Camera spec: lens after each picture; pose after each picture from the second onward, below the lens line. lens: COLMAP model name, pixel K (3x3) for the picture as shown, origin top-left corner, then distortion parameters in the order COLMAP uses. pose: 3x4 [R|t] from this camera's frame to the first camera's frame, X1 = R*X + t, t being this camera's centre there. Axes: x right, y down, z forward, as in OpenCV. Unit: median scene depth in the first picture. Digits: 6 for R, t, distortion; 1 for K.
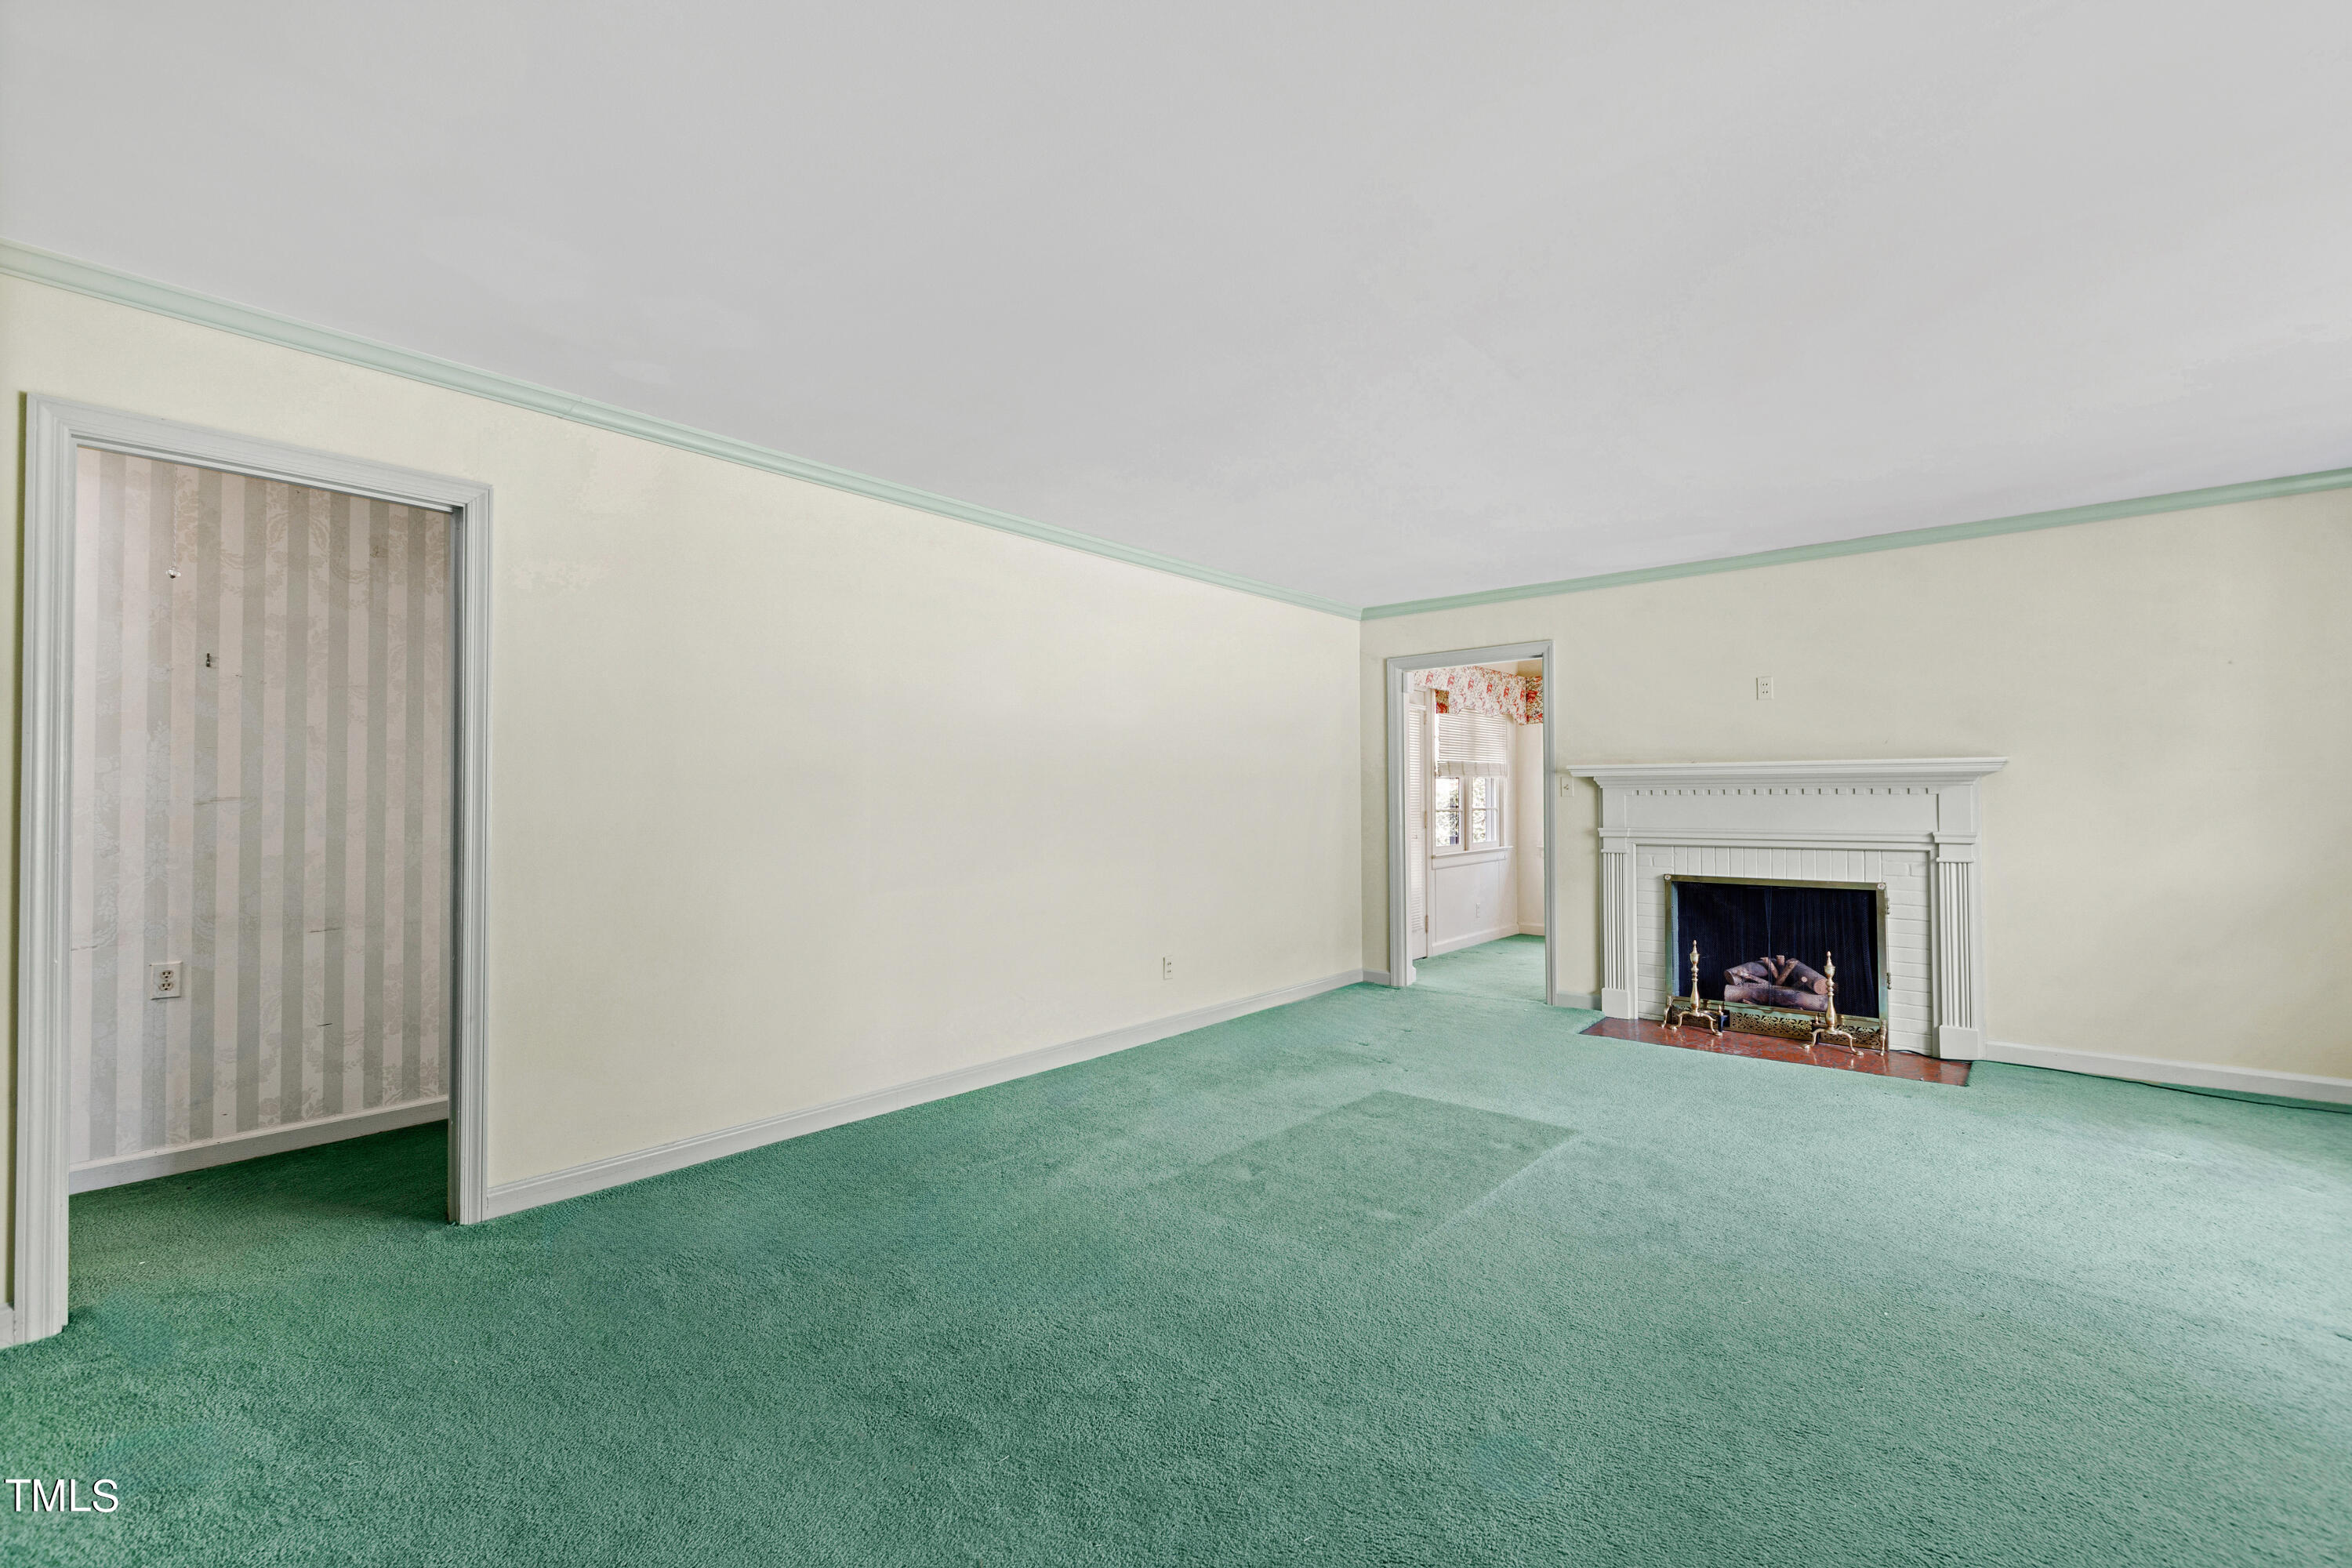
lens RADIAL K [[1018.3, 0, 1154.1], [0, 1018.3, 769.7], [0, 0, 1]] dist [0.001873, -0.000129]
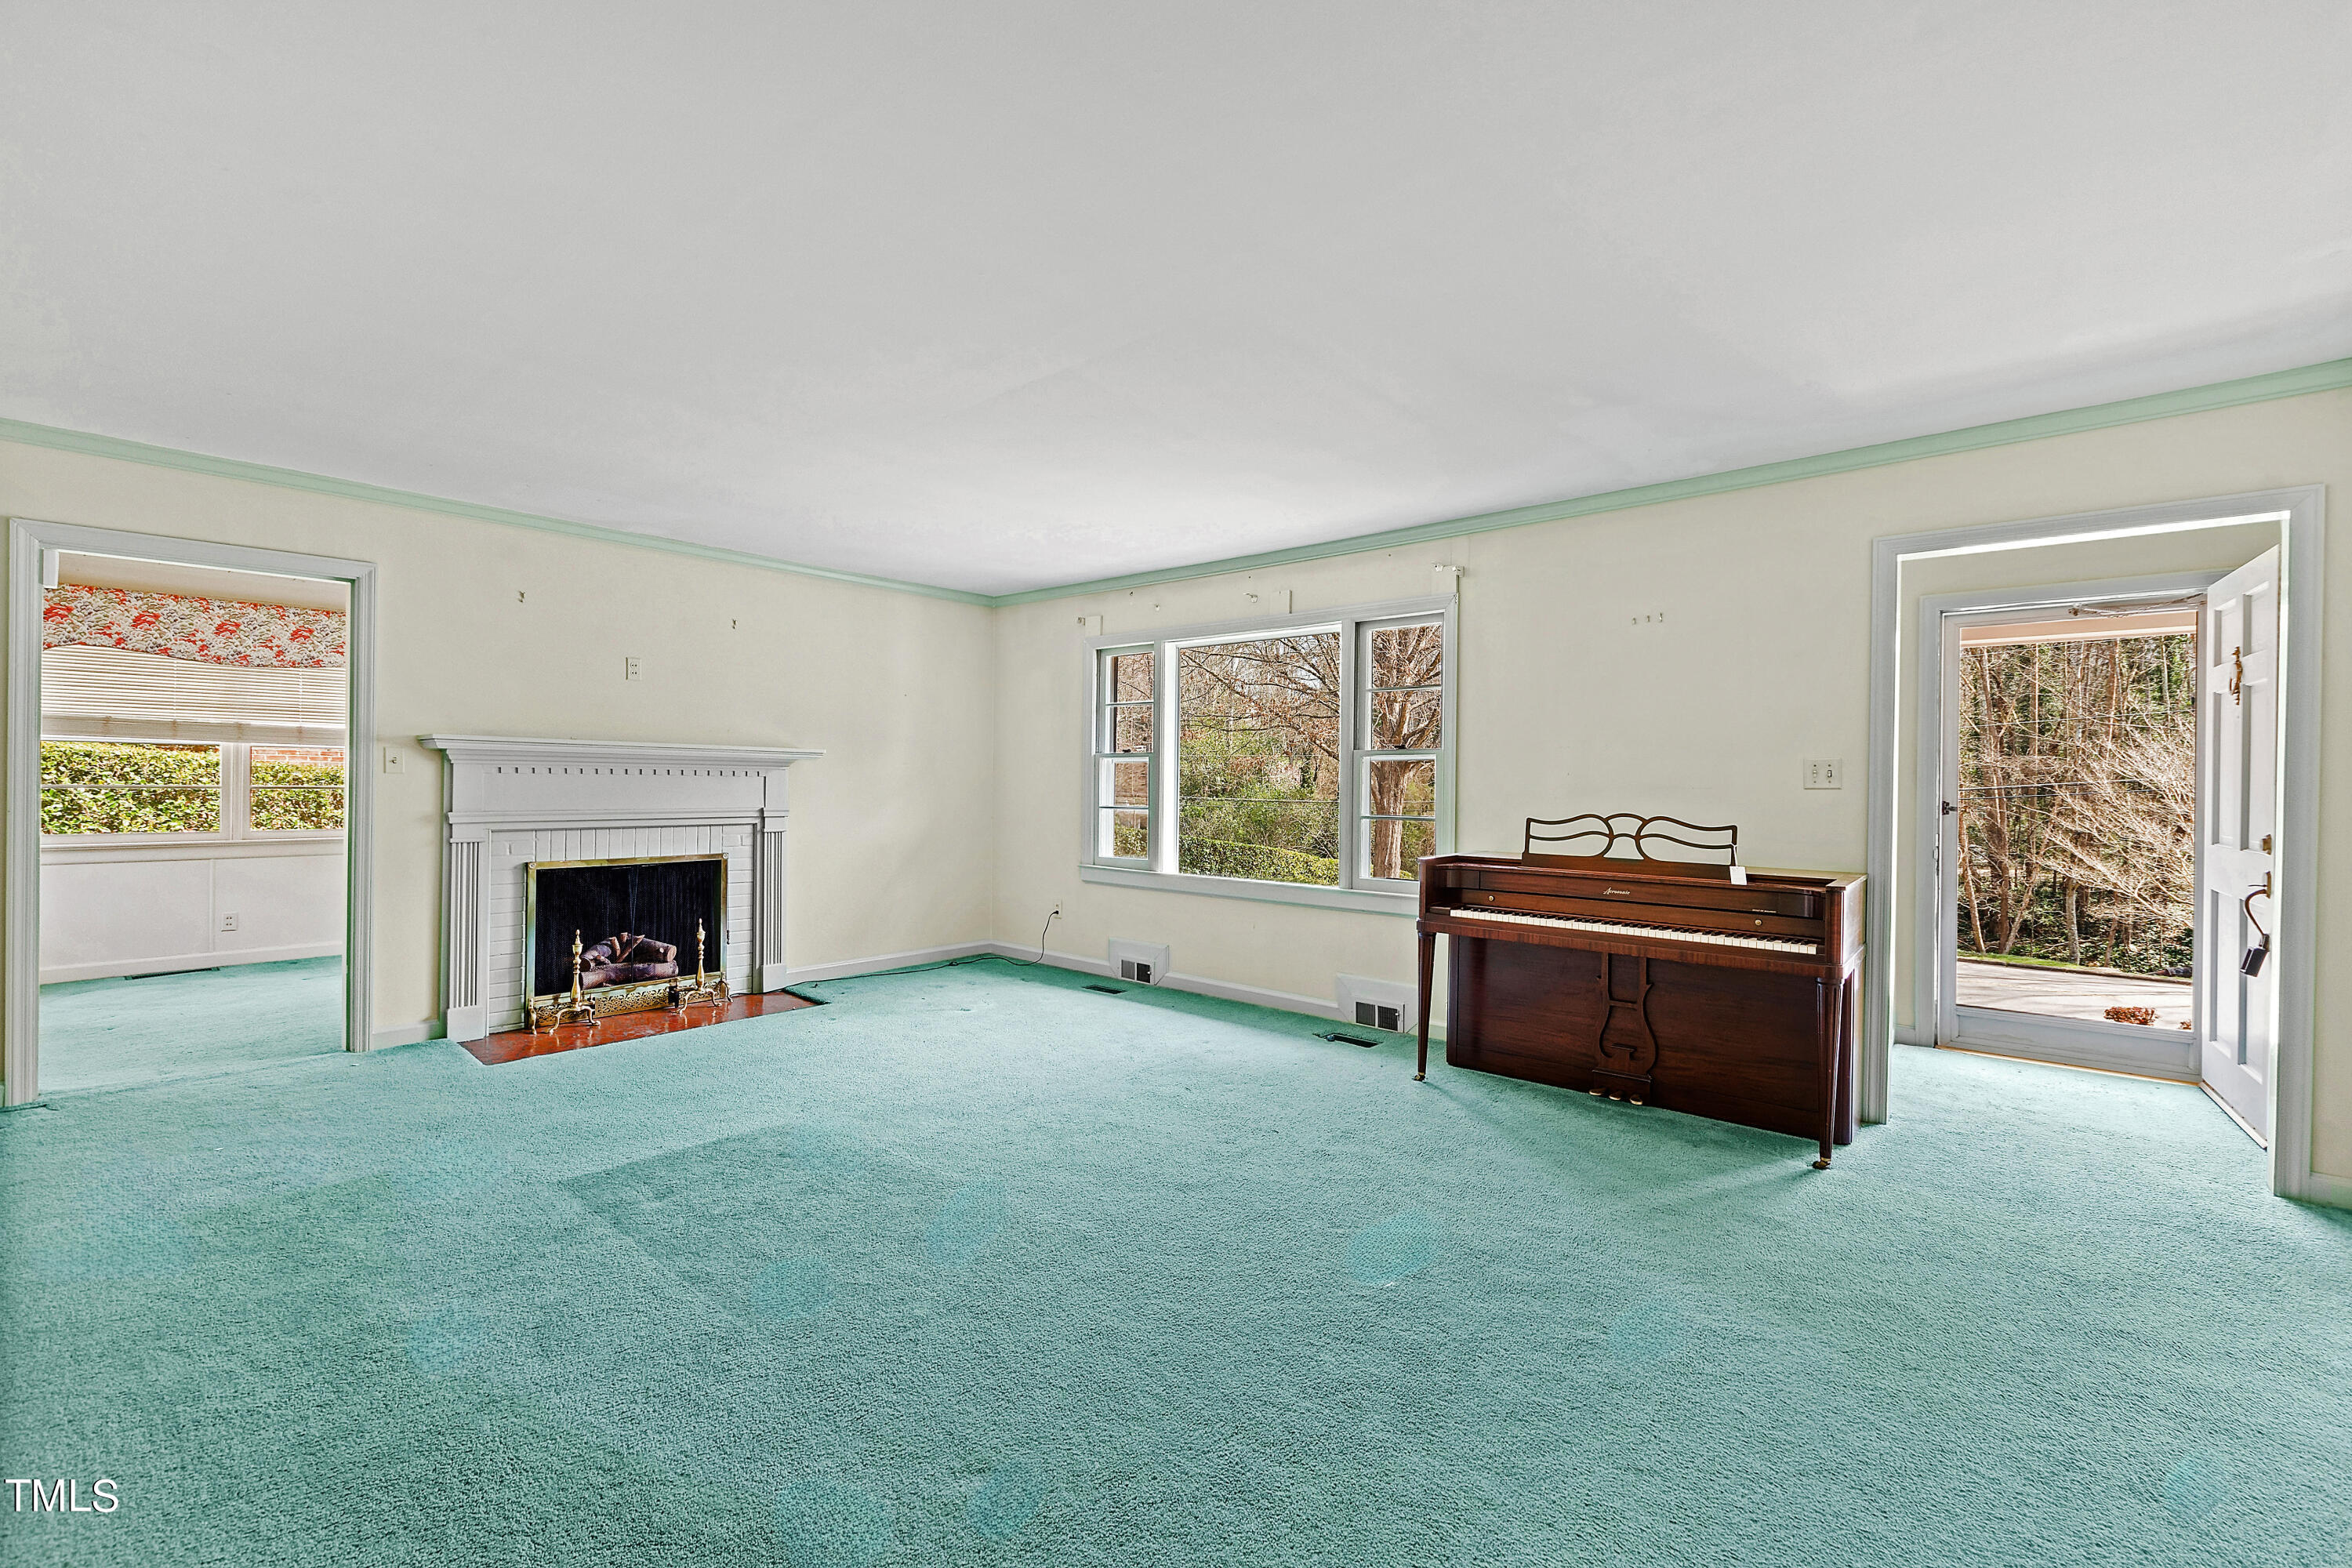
lens RADIAL K [[1016.5, 0, 1159.9], [0, 1016.5, 796.1], [0, 0, 1]] dist [-0.002787, -0.000255]
pose [[0.011411, -0.012206, 0.999860, -0.429249], [-0.040929, 0.999082, 0.012664, 0.012681], [-0.999097, -0.041068, 0.010901, 0.508599]]
